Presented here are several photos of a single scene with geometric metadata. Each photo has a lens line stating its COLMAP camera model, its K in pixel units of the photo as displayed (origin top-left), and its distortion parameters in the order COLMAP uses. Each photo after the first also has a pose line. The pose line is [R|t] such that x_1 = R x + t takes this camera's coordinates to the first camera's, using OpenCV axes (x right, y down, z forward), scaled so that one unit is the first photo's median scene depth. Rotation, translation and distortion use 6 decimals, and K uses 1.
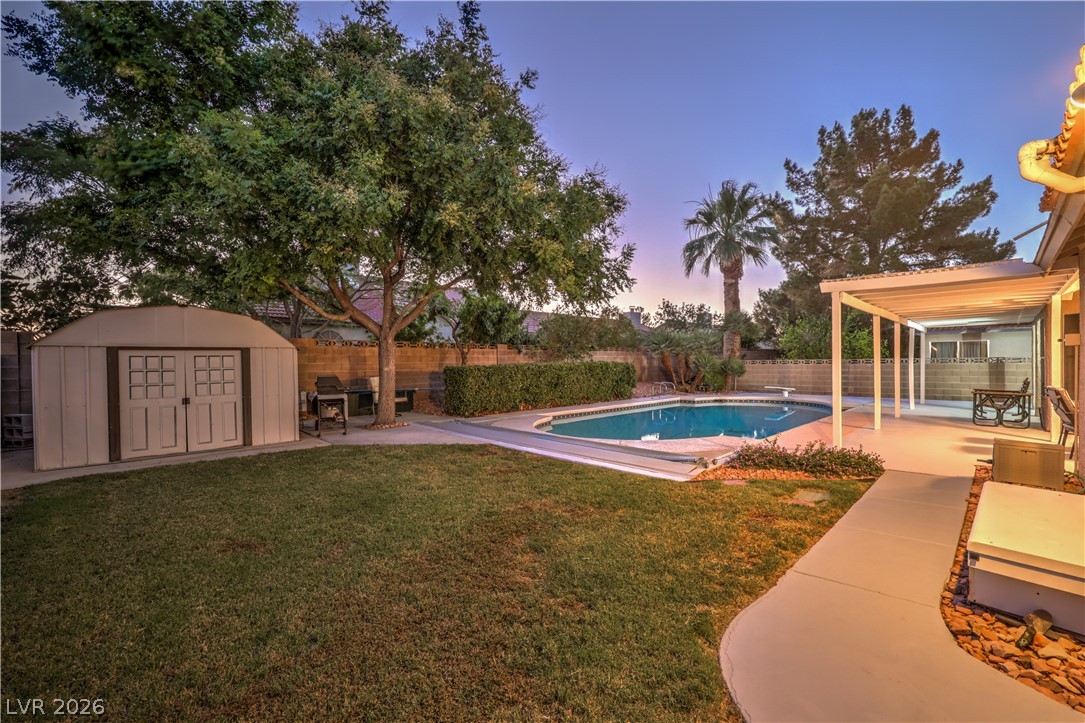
lens RADIAL K [[443.0, 0, 546.9], [0, 443.0, 363.3], [0, 0, 1]] dist [-0.002398, -0.000386]
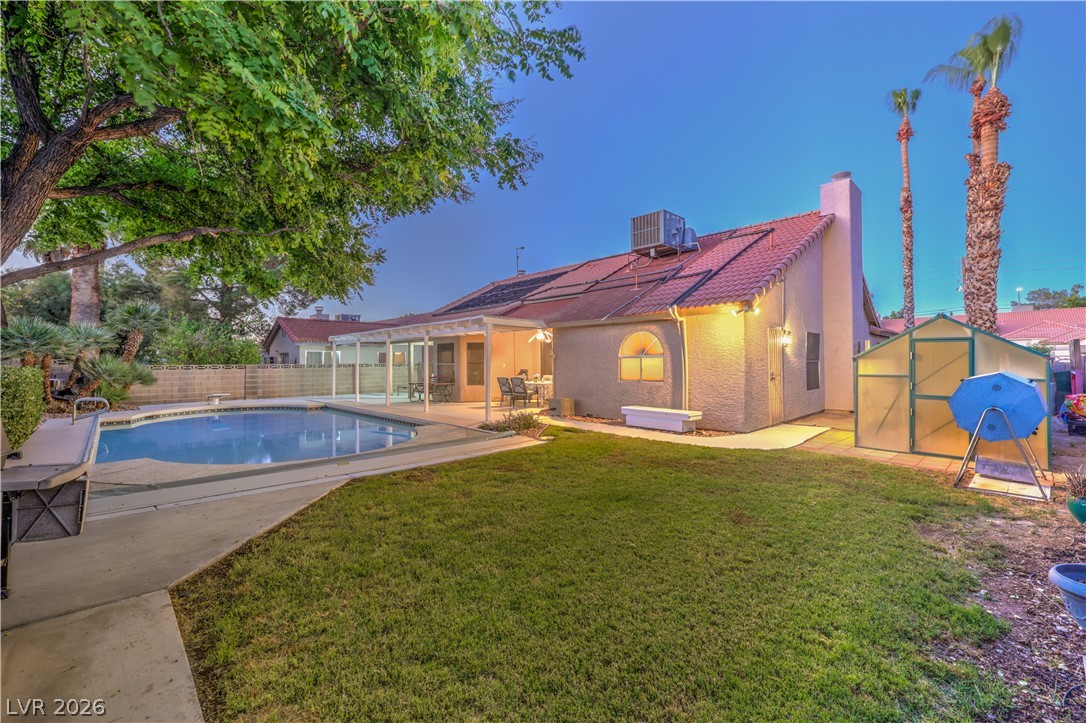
lens RADIAL K [[443.4, 0, 547.4], [0, 443.4, 363.3], [0, 0, 1]] dist [-0.002398, -0.000386]
pose [[0.004944, 0.010511, 0.999933, -0.413932], [0.011250, 0.999881, -0.010566, 0.008257], [-0.999924, 0.011301, 0.004825, 0.337053]]
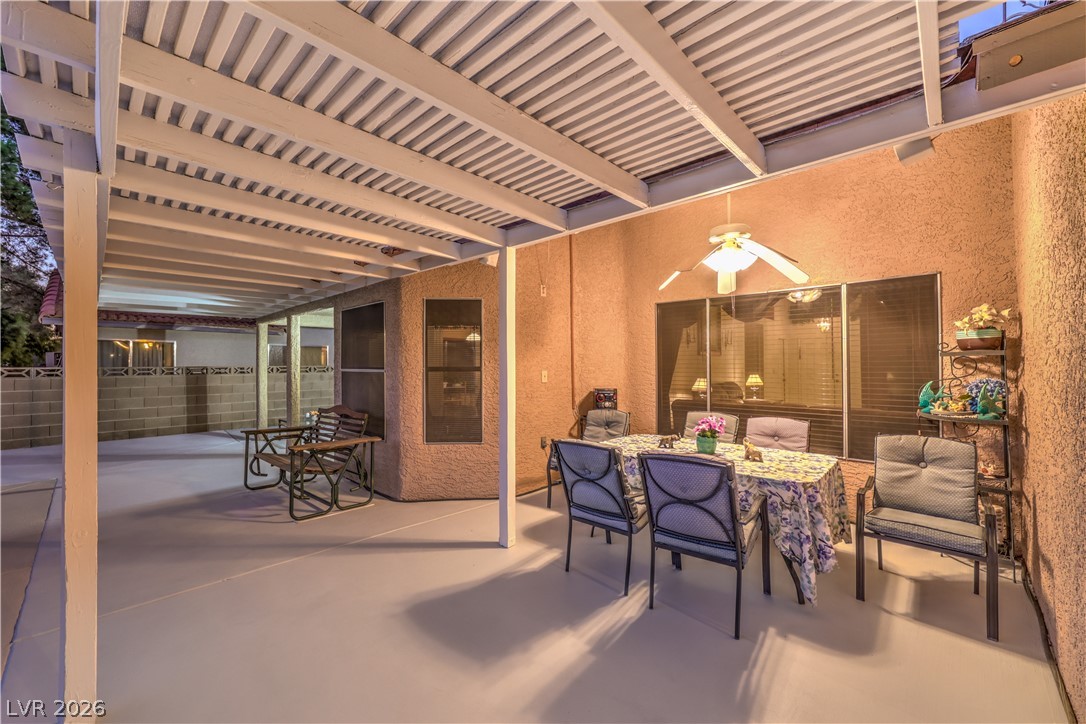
lens RADIAL K [[443.4, 0, 547.4], [0, 443.4, 363.8], [0, 0, 1]] dist [-0.002398, -0.000386]
pose [[-0.034876, 0.016350, 0.999258, 0.297425], [0.007874, 0.999840, -0.016084, -0.002487], [-0.999361, 0.007308, -0.034999, 0.452972]]
